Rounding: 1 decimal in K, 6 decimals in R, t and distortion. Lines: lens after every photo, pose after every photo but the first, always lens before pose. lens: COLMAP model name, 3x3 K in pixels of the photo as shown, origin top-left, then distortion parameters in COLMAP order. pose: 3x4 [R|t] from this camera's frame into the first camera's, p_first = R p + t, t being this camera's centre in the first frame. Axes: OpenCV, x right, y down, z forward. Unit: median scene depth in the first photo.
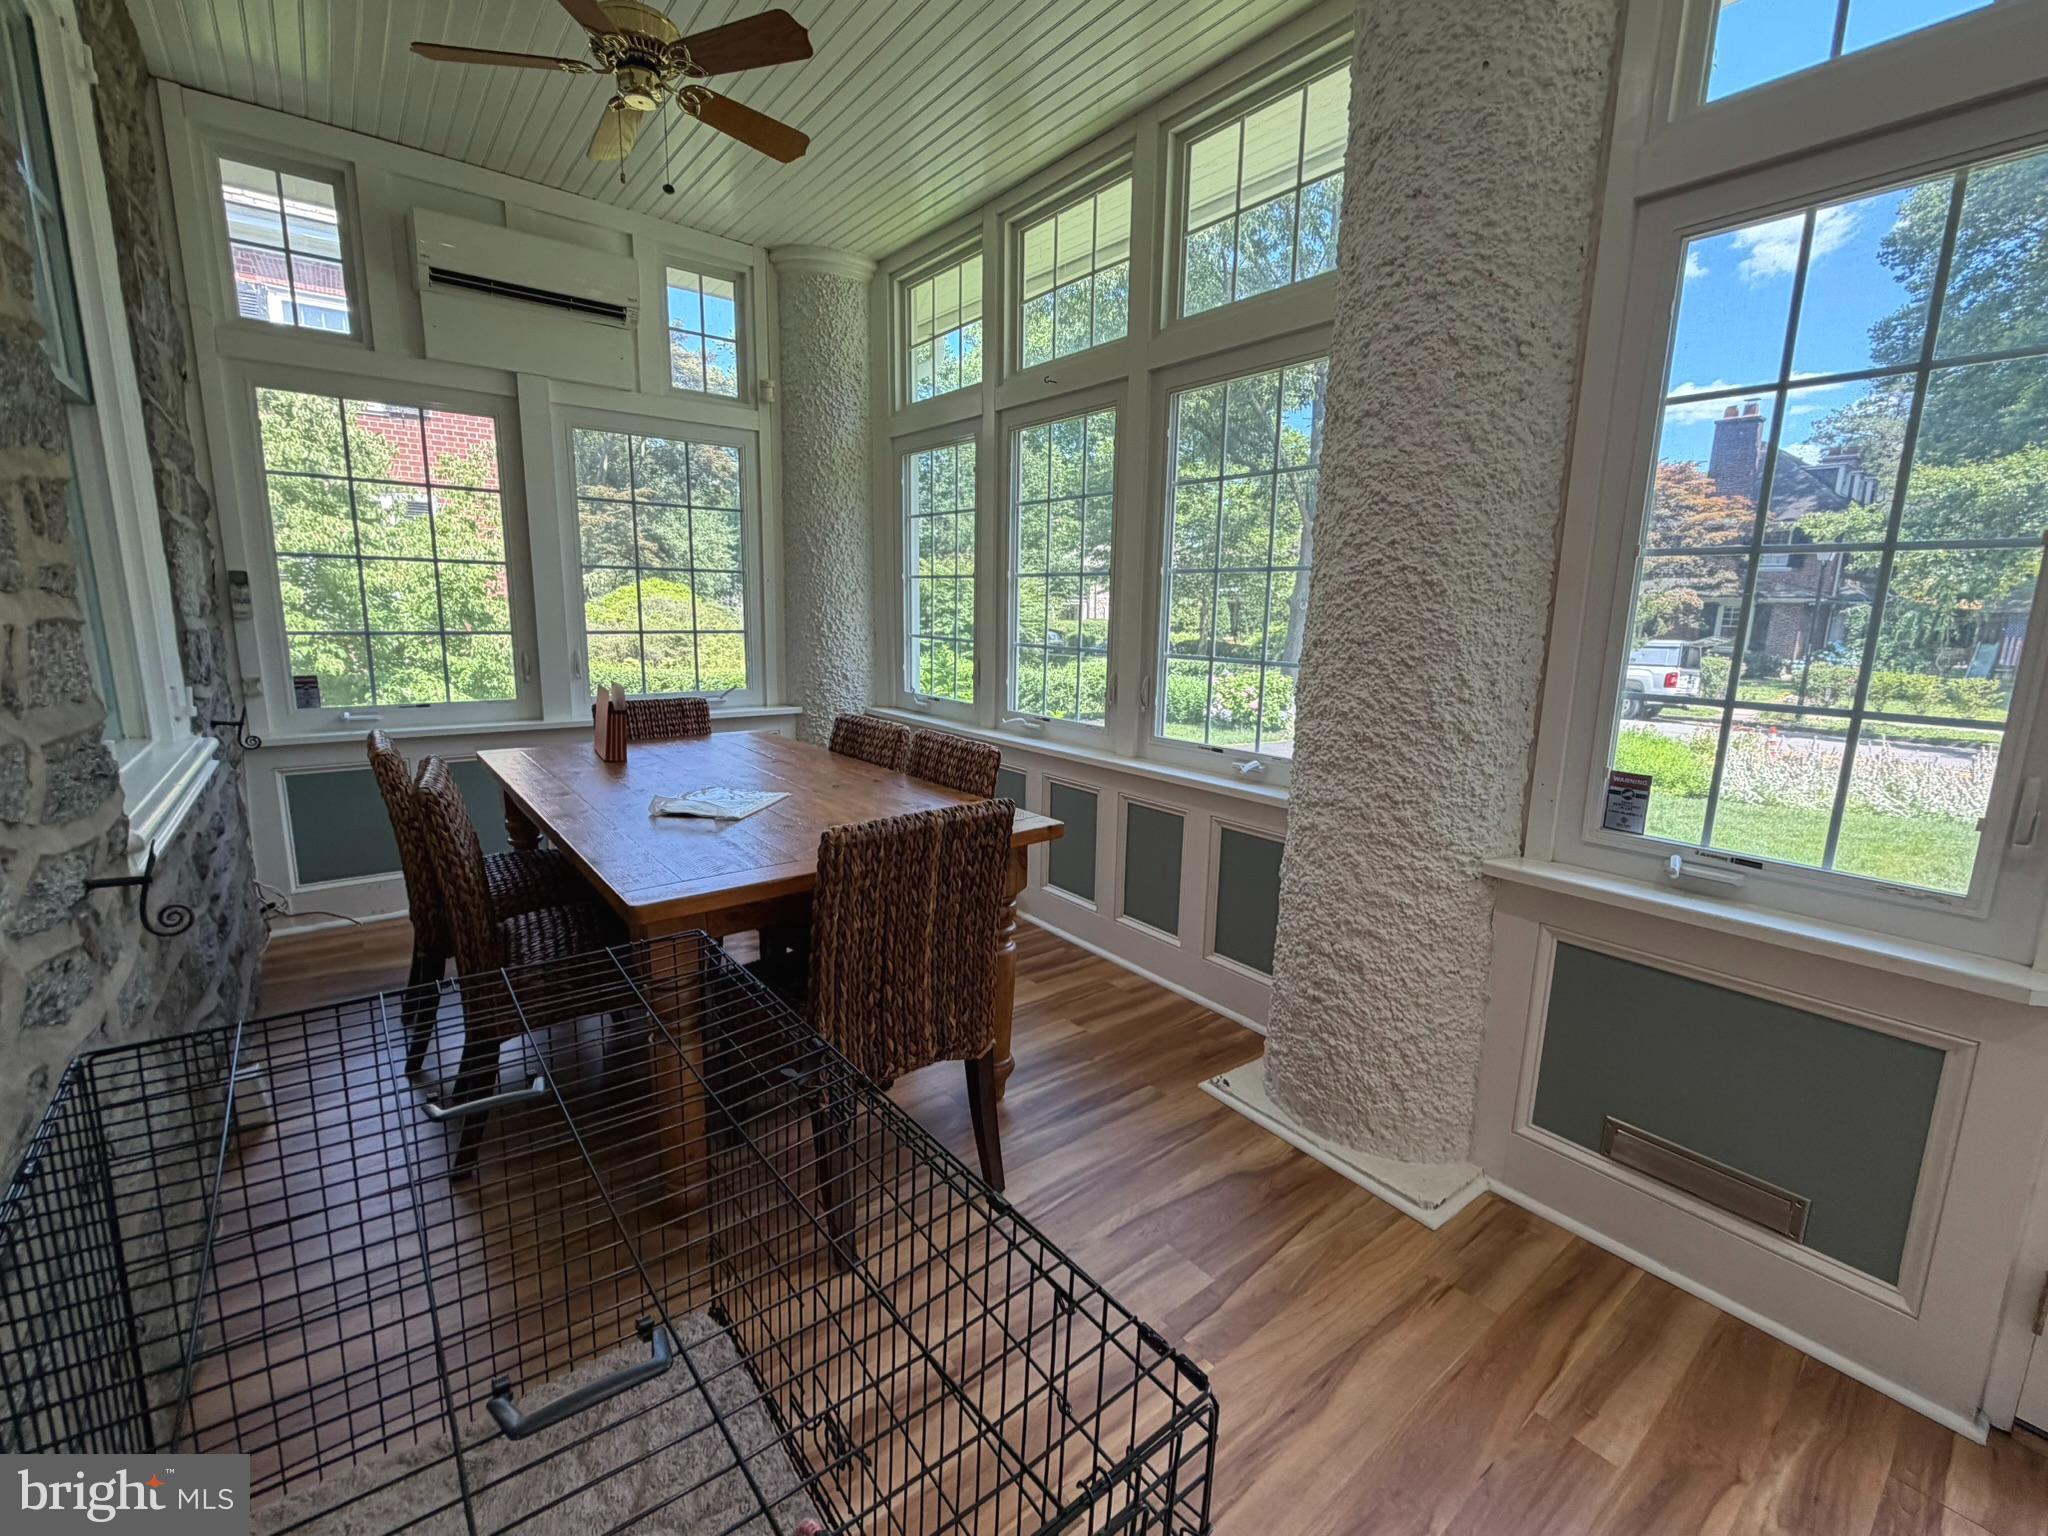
lens RADIAL K [[881.7, 0, 1033.9], [0, 881.7, 767.3], [0, 0, 1]] dist [-0.000379, 0.000041]
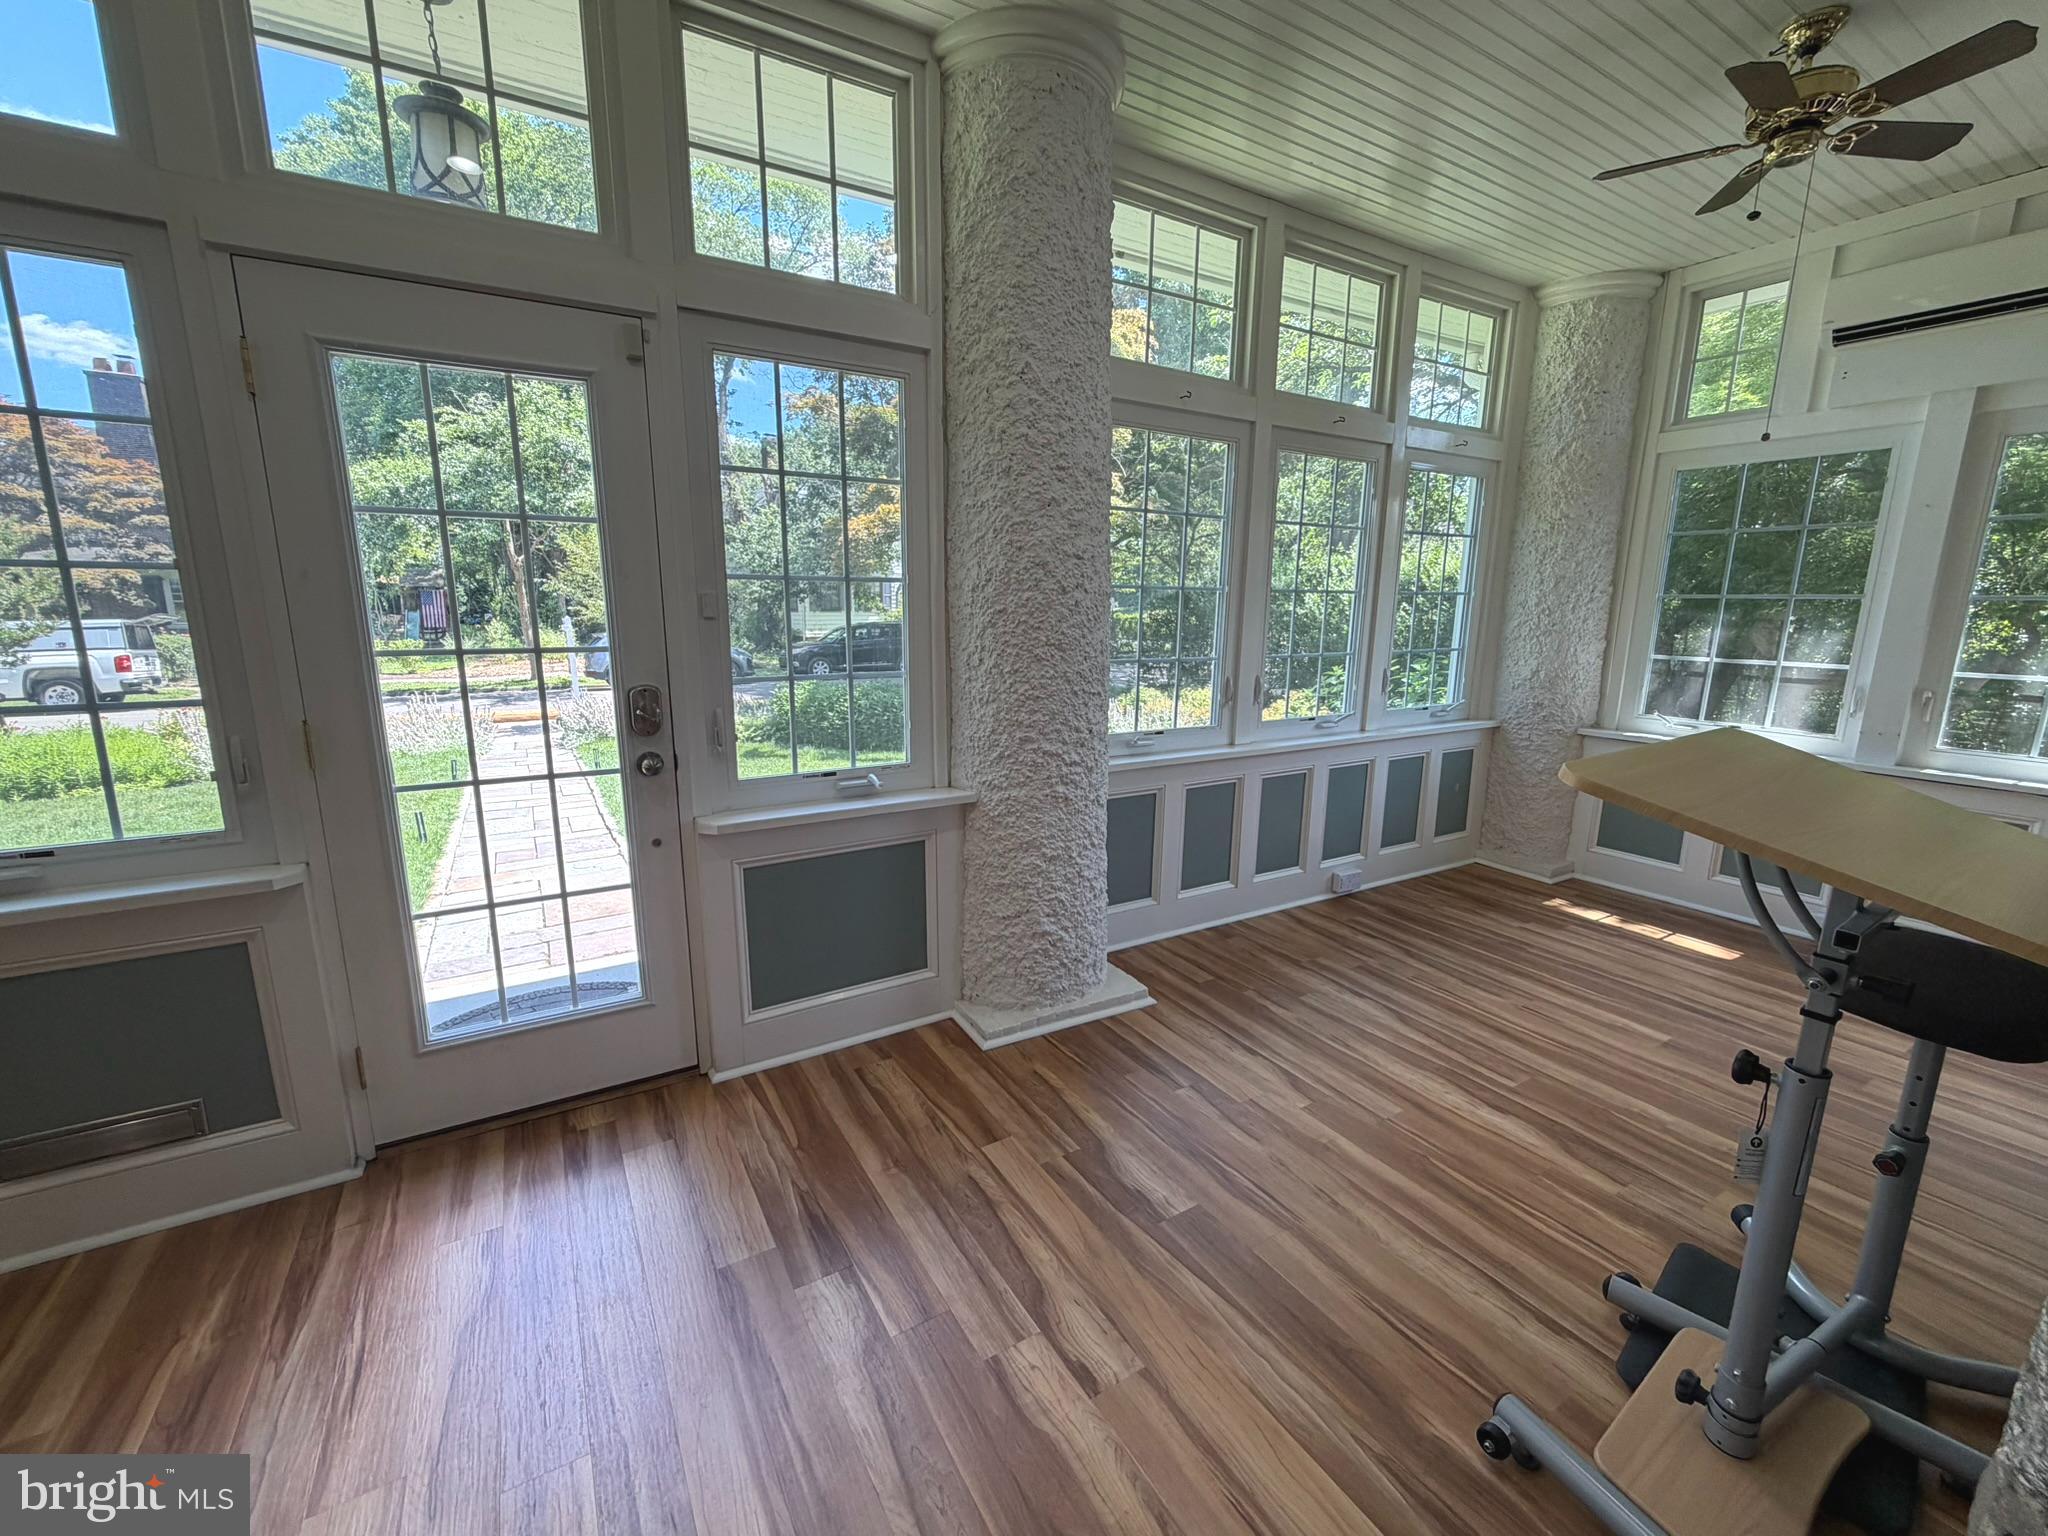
lens RADIAL K [[826.0, 0, 1017.8], [0, 826.0, 763.6], [0, 0, 1]] dist [-0.003162, -0.000234]
pose [[0.123146, -0.209339, 0.970058, 0.006060], [0.172597, 0.967119, 0.186794, 0.020717], [-0.977264, 0.144426, 0.155228, -0.355186]]
